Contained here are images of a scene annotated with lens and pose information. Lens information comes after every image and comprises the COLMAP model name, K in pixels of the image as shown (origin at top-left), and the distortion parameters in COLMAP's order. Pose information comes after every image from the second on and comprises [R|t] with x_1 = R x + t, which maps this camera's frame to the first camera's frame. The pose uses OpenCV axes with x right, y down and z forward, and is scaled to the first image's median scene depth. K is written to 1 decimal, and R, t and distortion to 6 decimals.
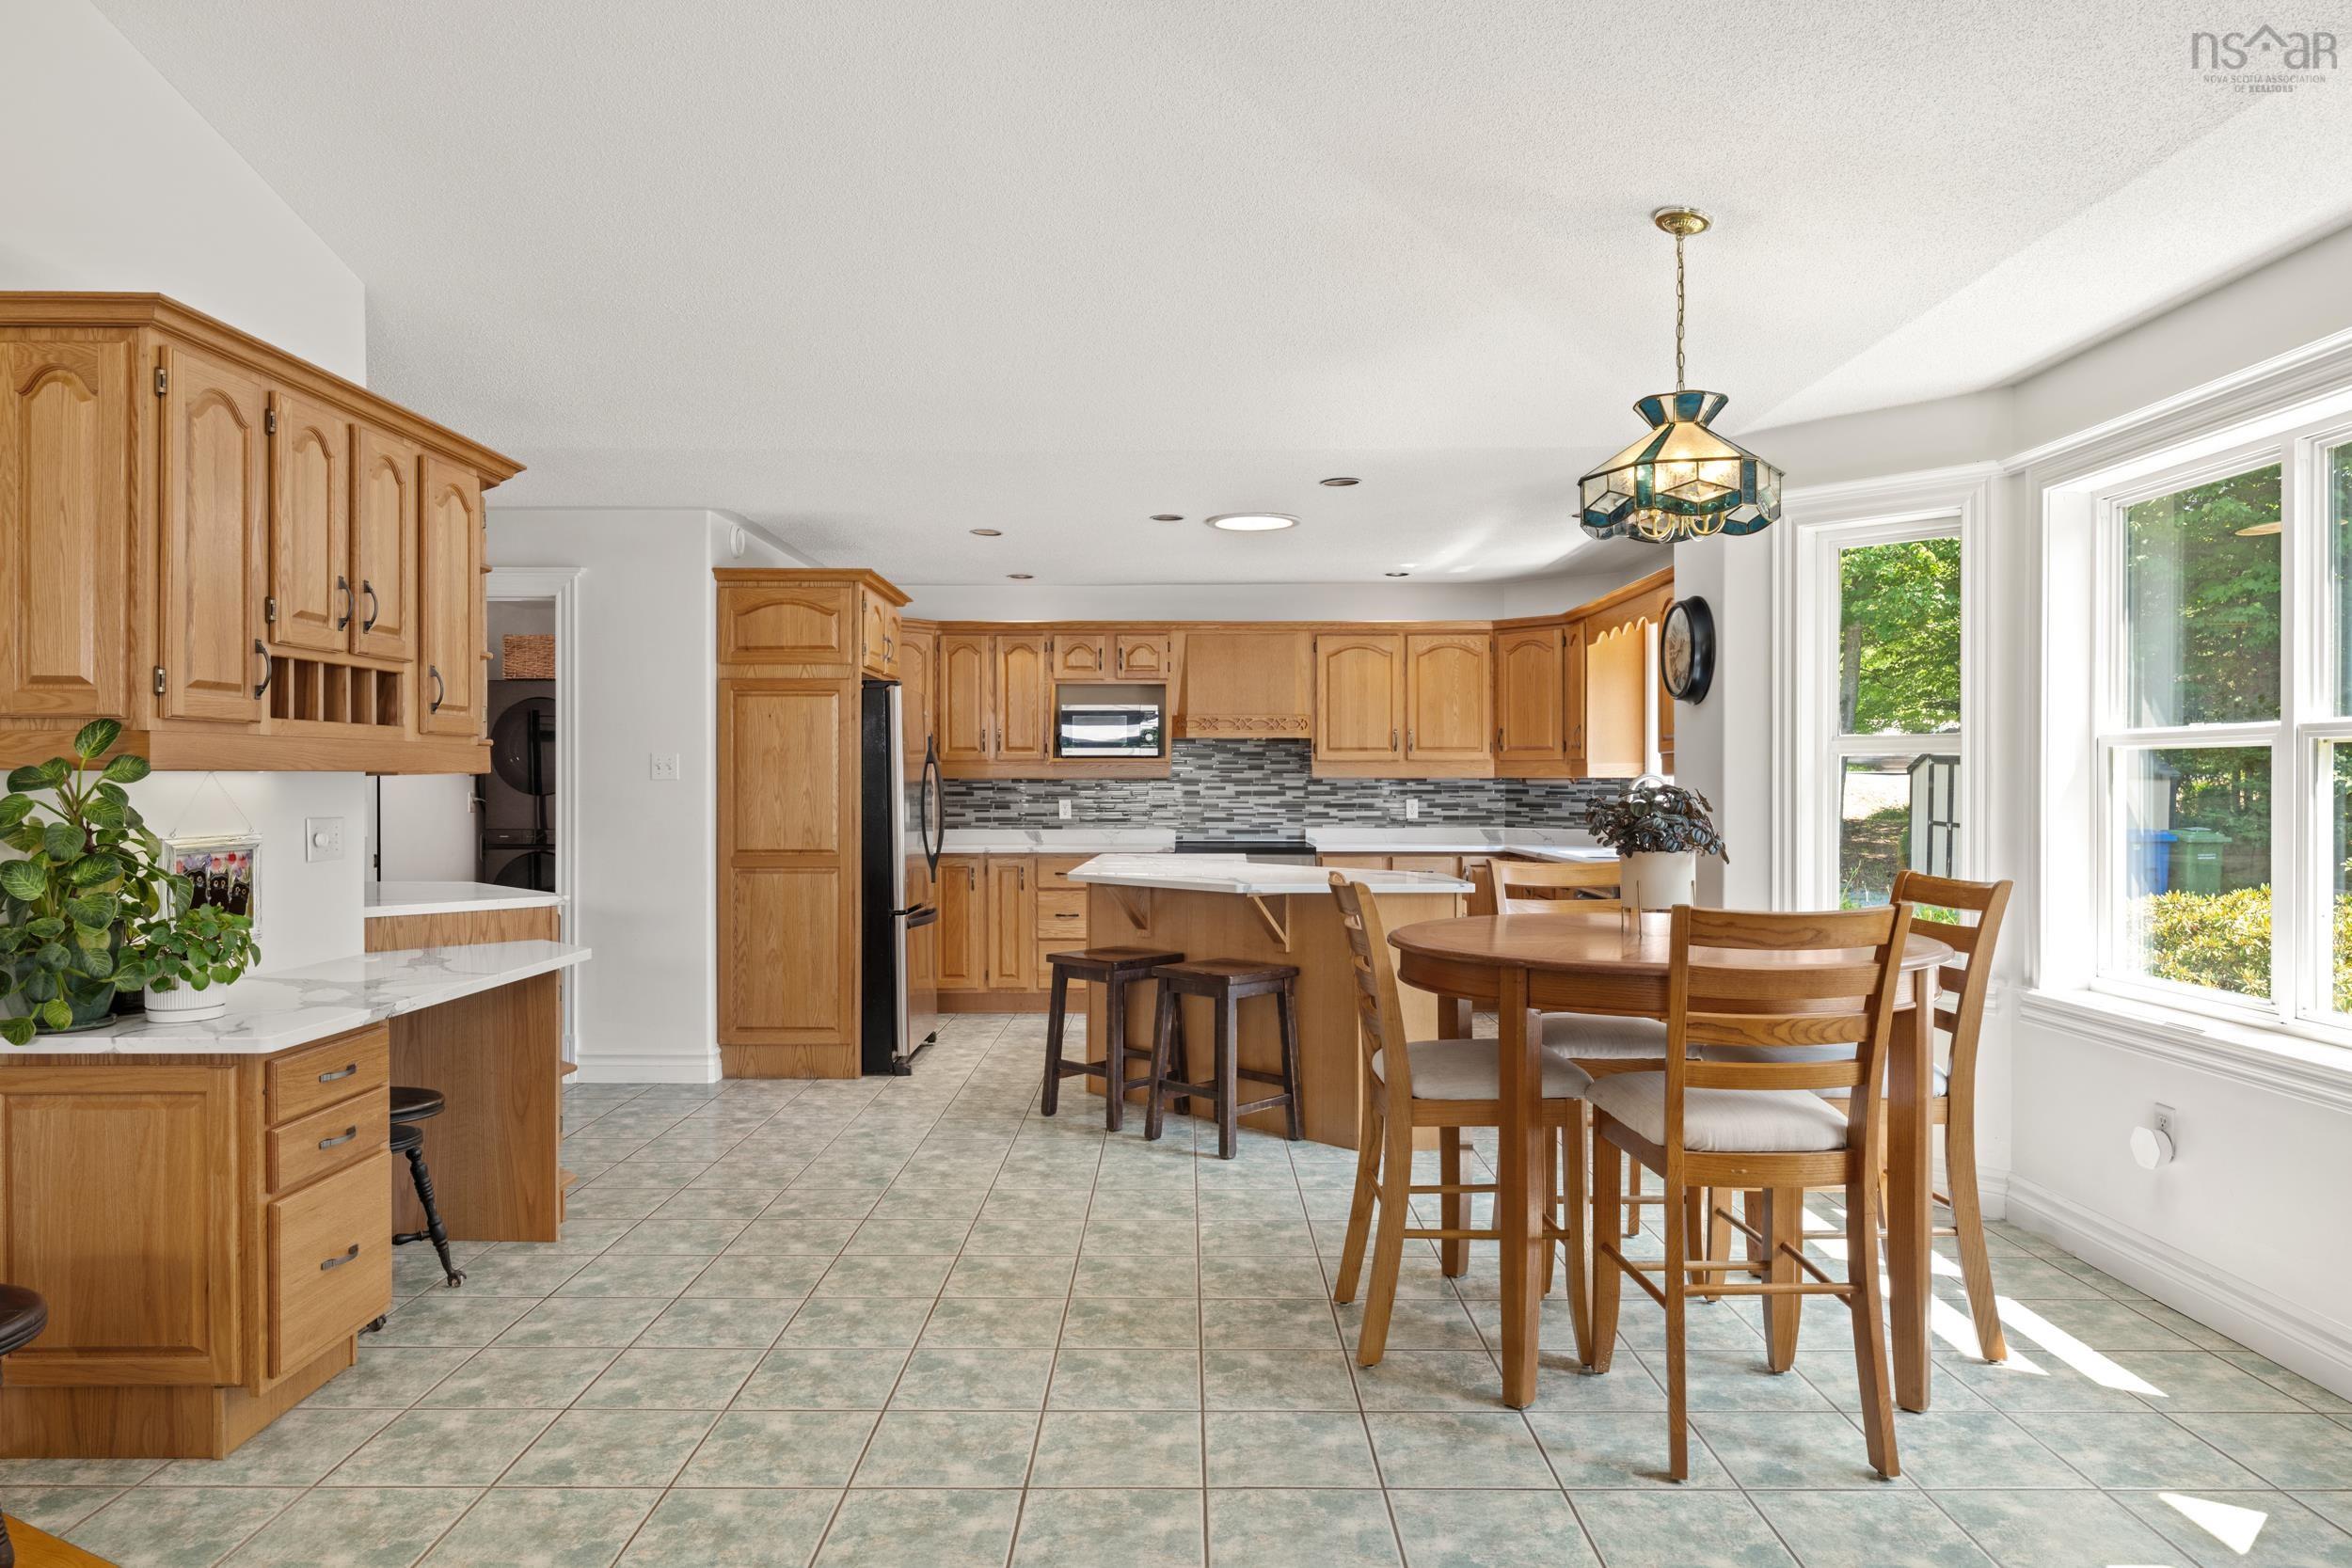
lens RADIAL K [[1533.5, 0, 1176.7], [0, 1533.5, 790.1], [0, 0, 1]] dist [-0.000208, -0.000392]
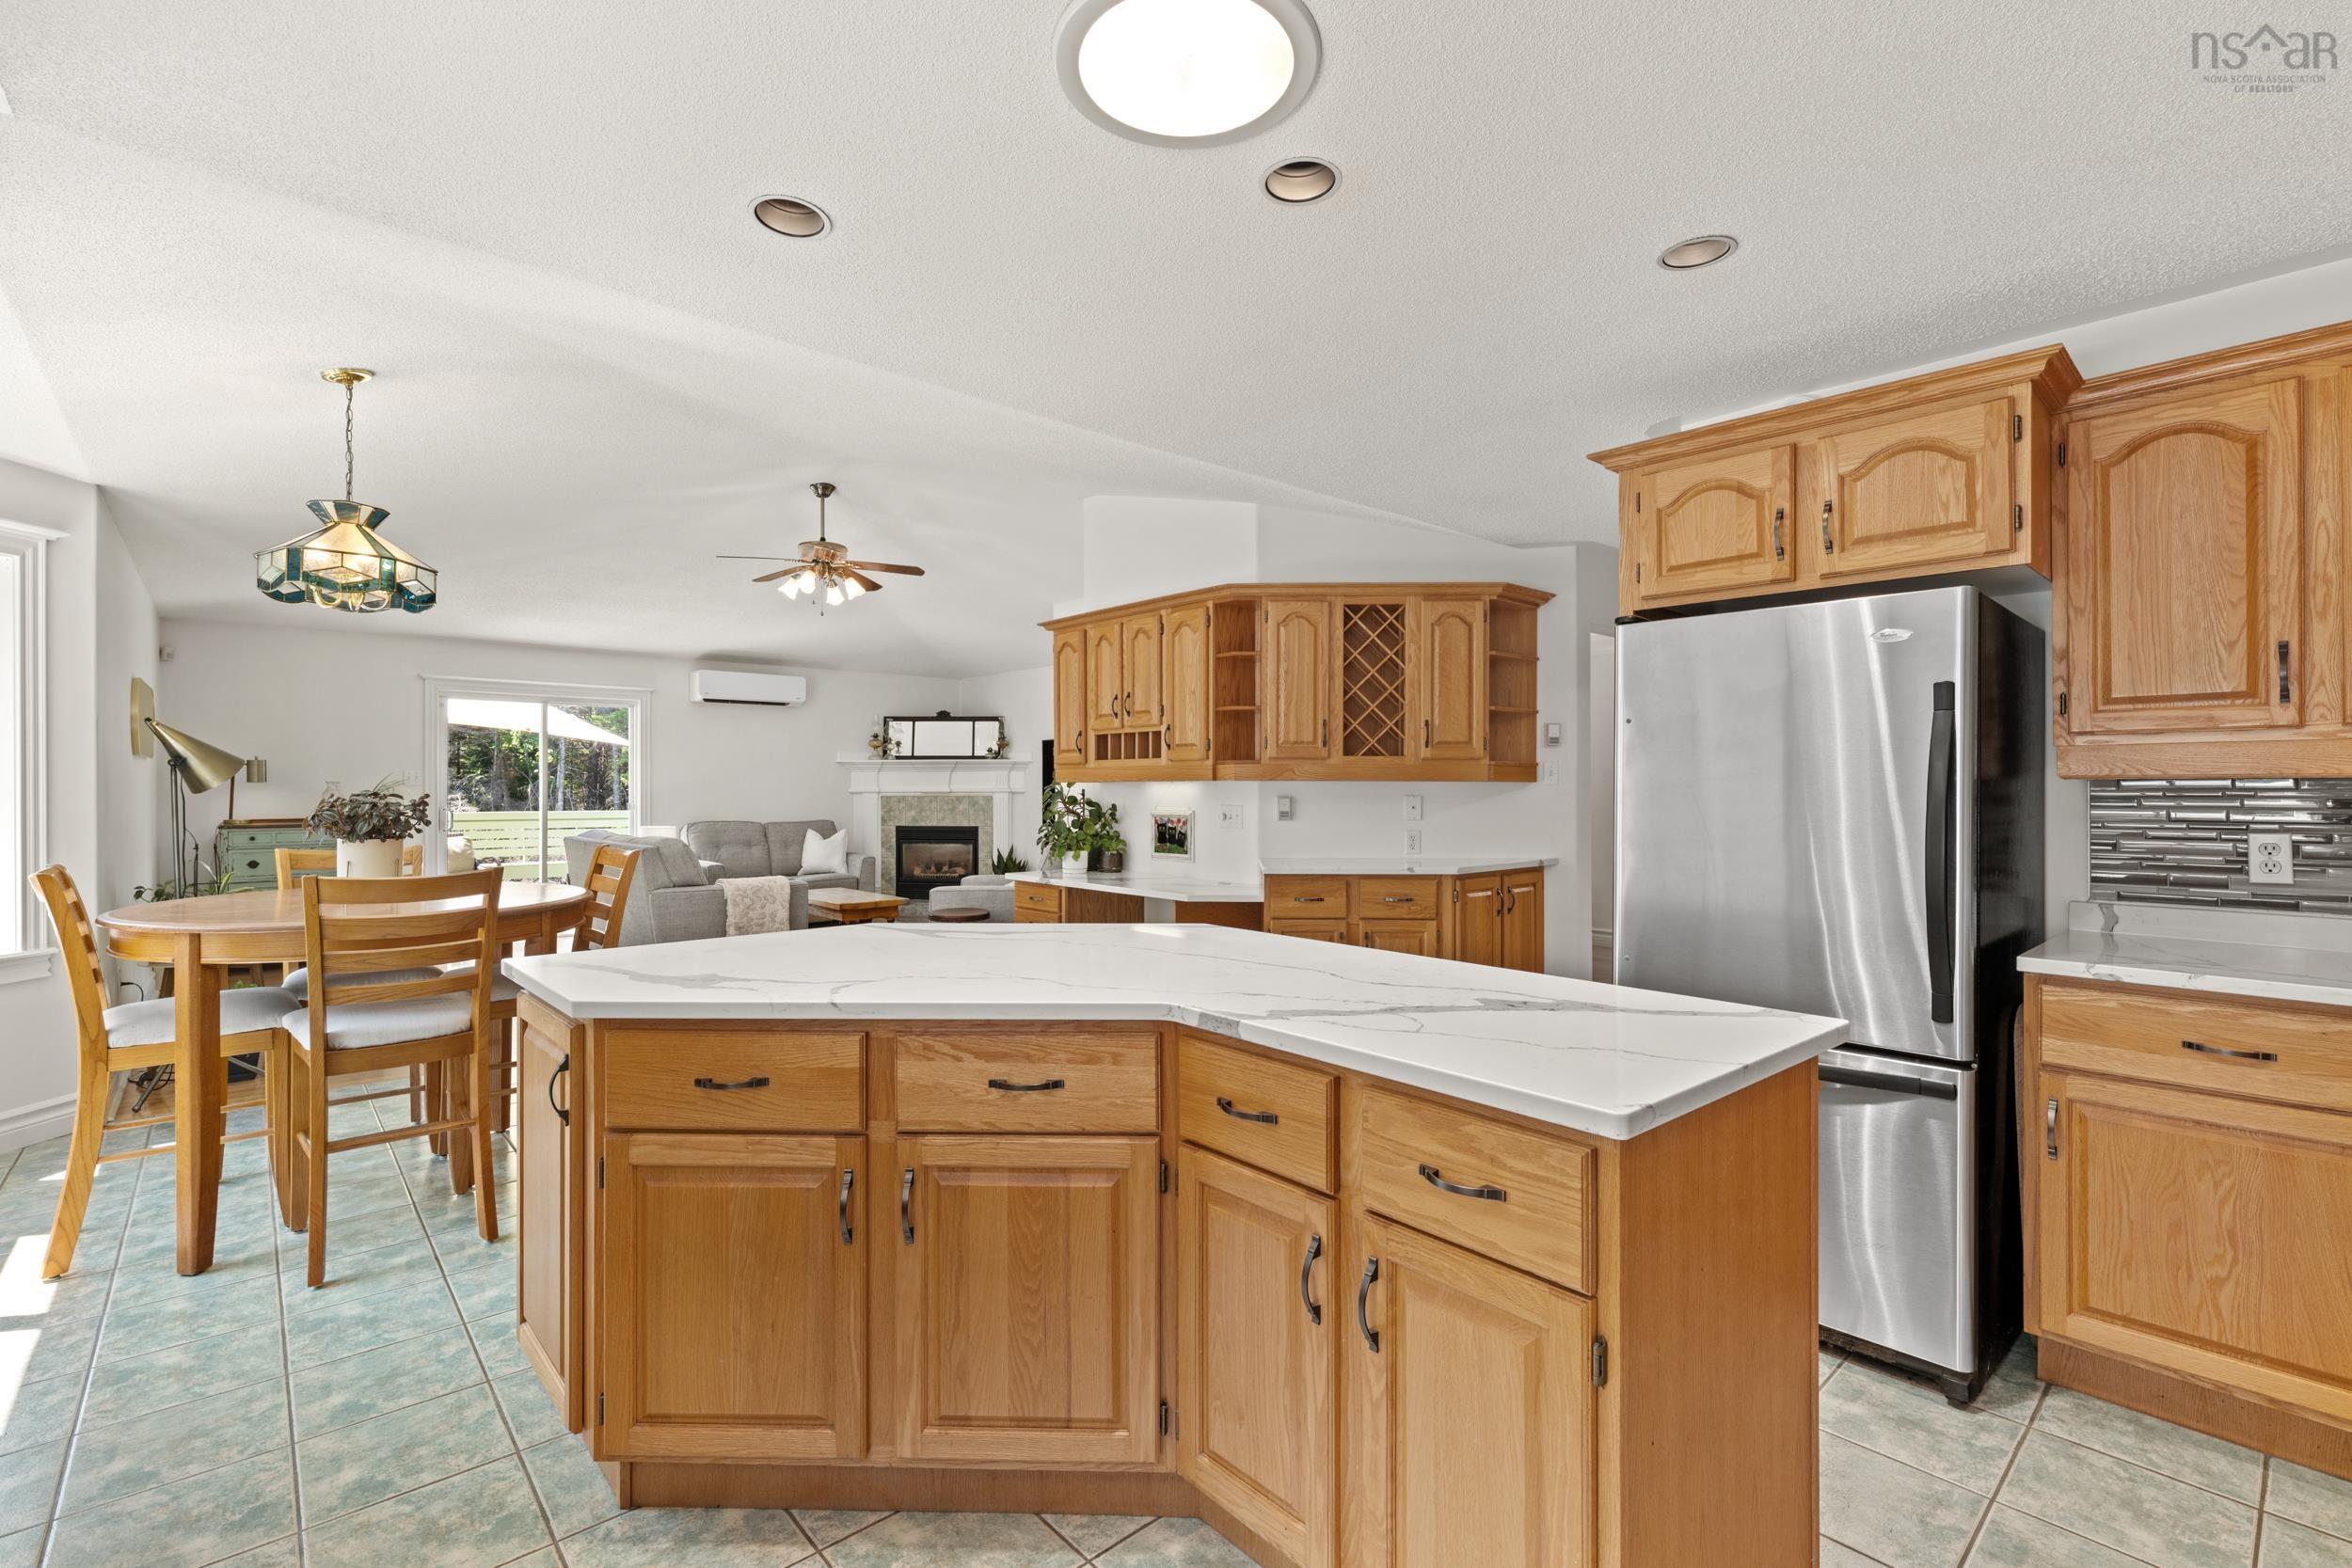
lens RADIAL K [[1071.5, 0, 1175.3], [0, 1071.5, 786.4], [0, 0, 1]] dist [0.000121, 0.000038]
pose [[-0.735890, -0.000157, -0.677101, 0.455108], [0.002809, 0.999991, -0.003284, 0.000233], [0.677096, -0.004319, -0.735882, 2.234897]]
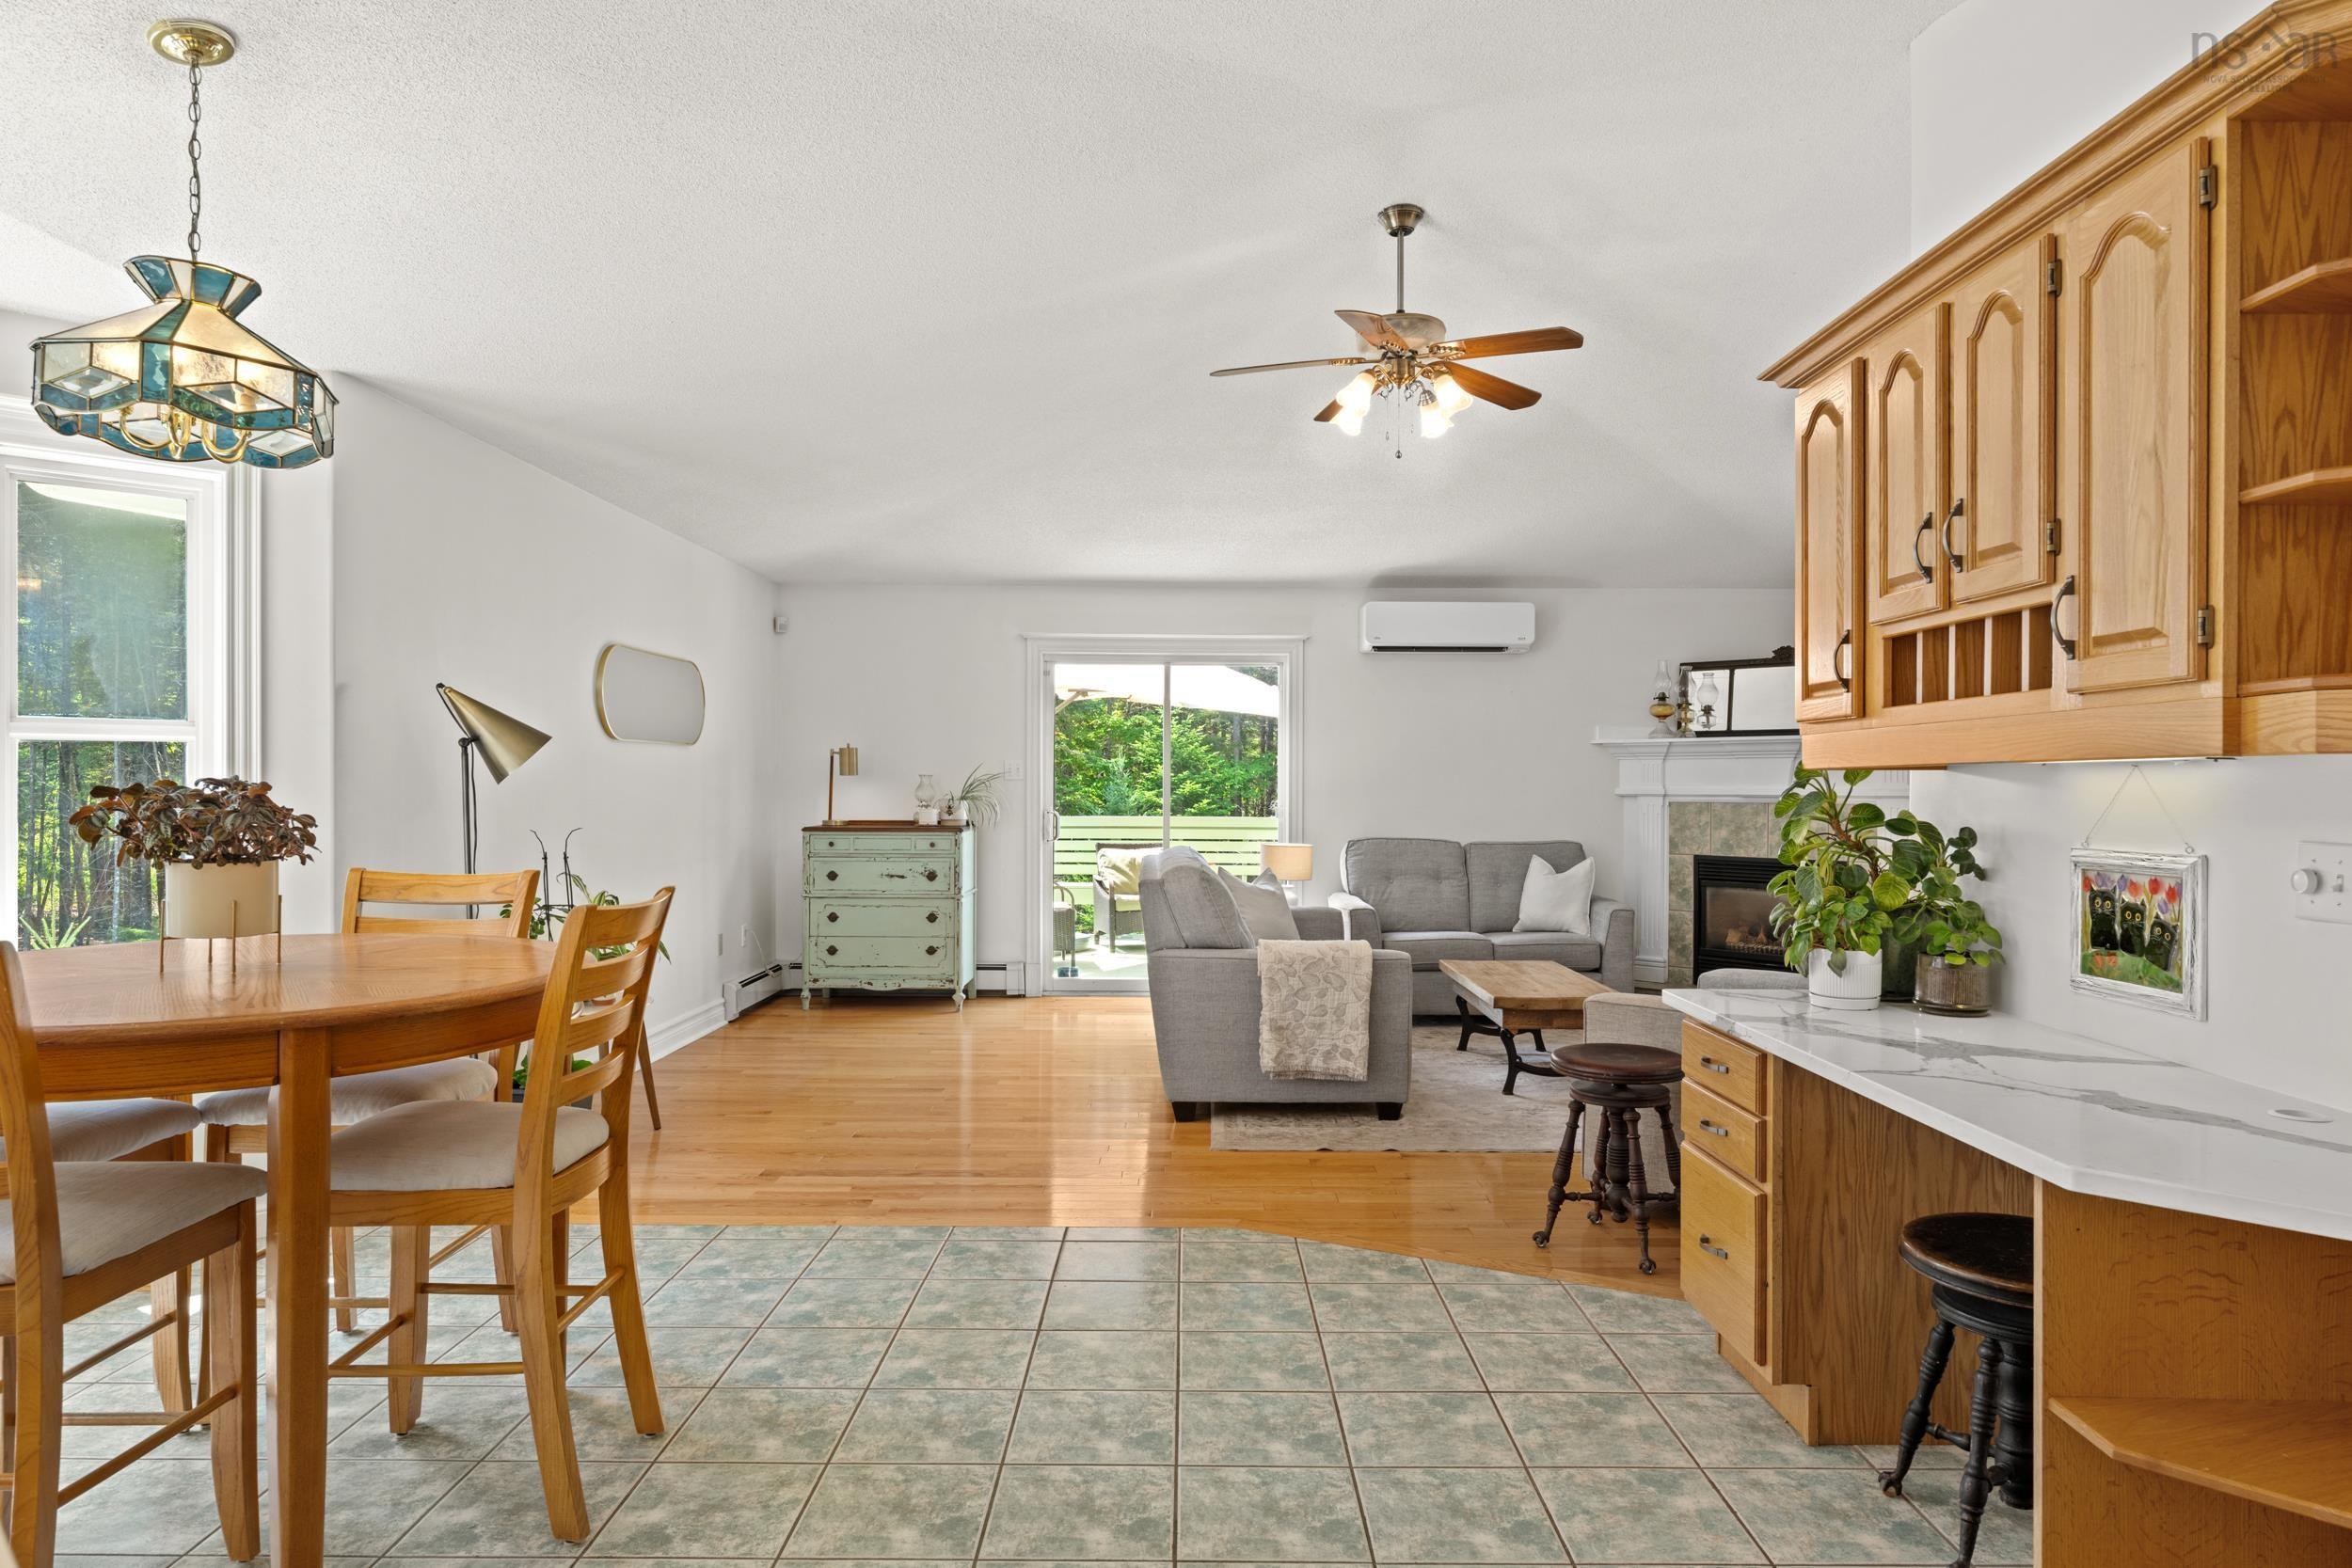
lens RADIAL K [[1412.8, 0, 1178.6], [0, 1412.8, 789.1], [0, 0, 1]] dist [-0.003904, 0.000453]
pose [[-0.999976, -0.006179, -0.003200, -0.165854], [-0.006172, 0.999979, -0.002181, 0.004323], [0.003213, -0.002161, -0.999993, 1.735332]]
